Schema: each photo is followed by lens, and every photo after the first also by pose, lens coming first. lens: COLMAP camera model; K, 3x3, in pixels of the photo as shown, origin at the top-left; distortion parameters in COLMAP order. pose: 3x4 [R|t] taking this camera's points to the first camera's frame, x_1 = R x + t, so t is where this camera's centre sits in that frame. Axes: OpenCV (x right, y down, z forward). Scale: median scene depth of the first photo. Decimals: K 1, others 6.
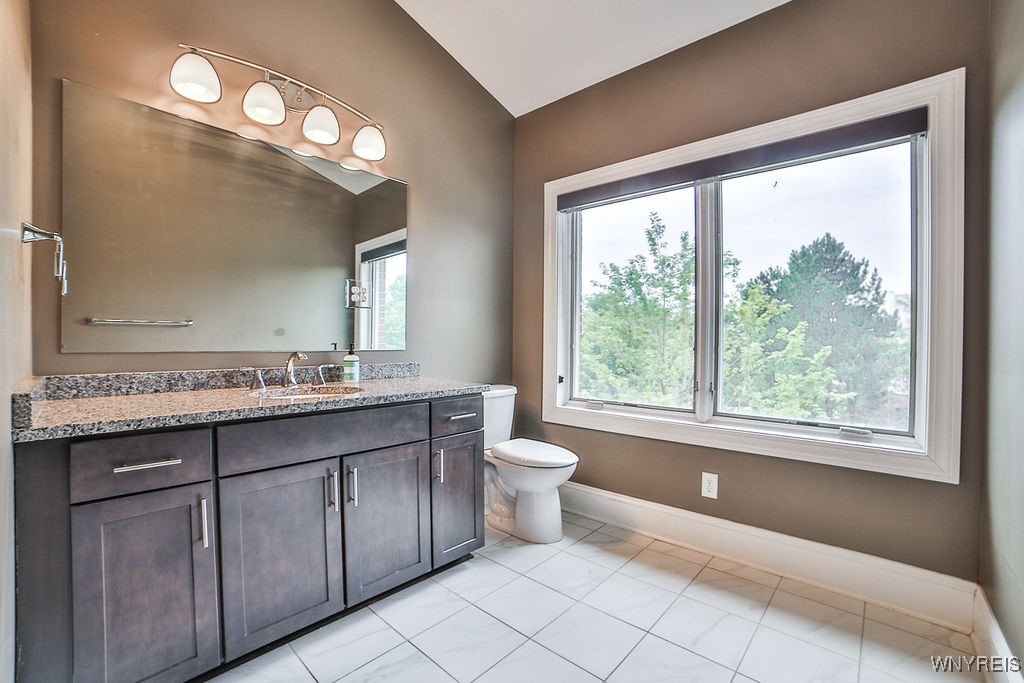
lens RADIAL K [[431.6, 0, 516.7], [0, 431.6, 345.4], [0, 0, 1]] dist [-0.099212, 0.033643]
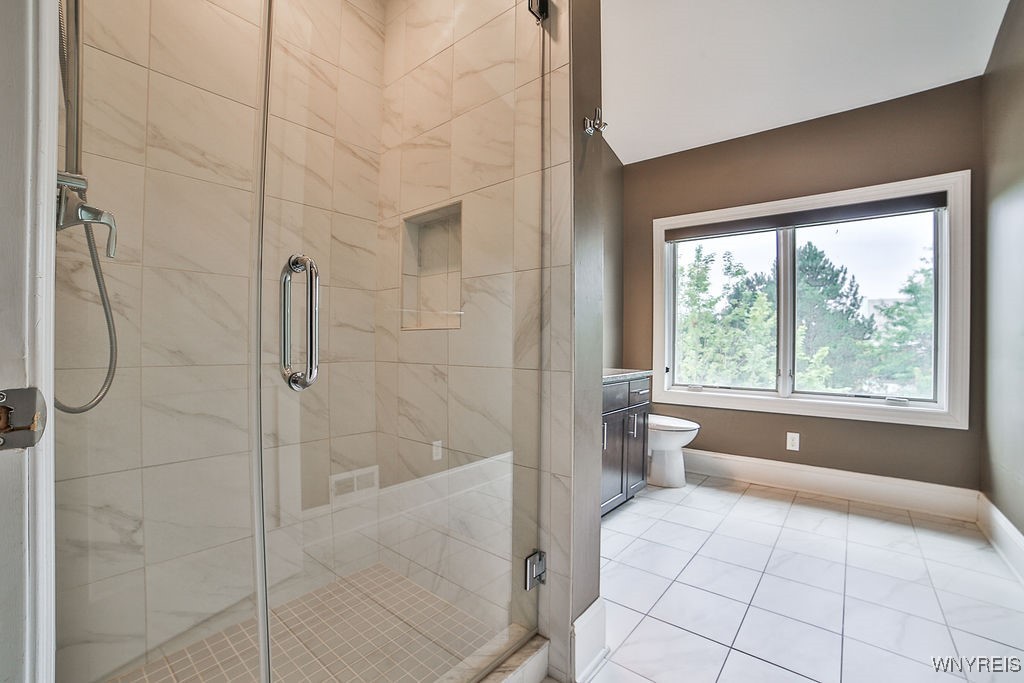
lens RADIAL K [[431.6, 0, 516.7], [0, 431.6, 345.4], [0, 0, 1]] dist [-0.099212, 0.033643]
pose [[0.998993, -0.000114, 0.044867, -0.494778], [0.000406, 0.999979, -0.006504, 0.015419], [-0.044865, 0.006515, 0.998972, -0.331914]]
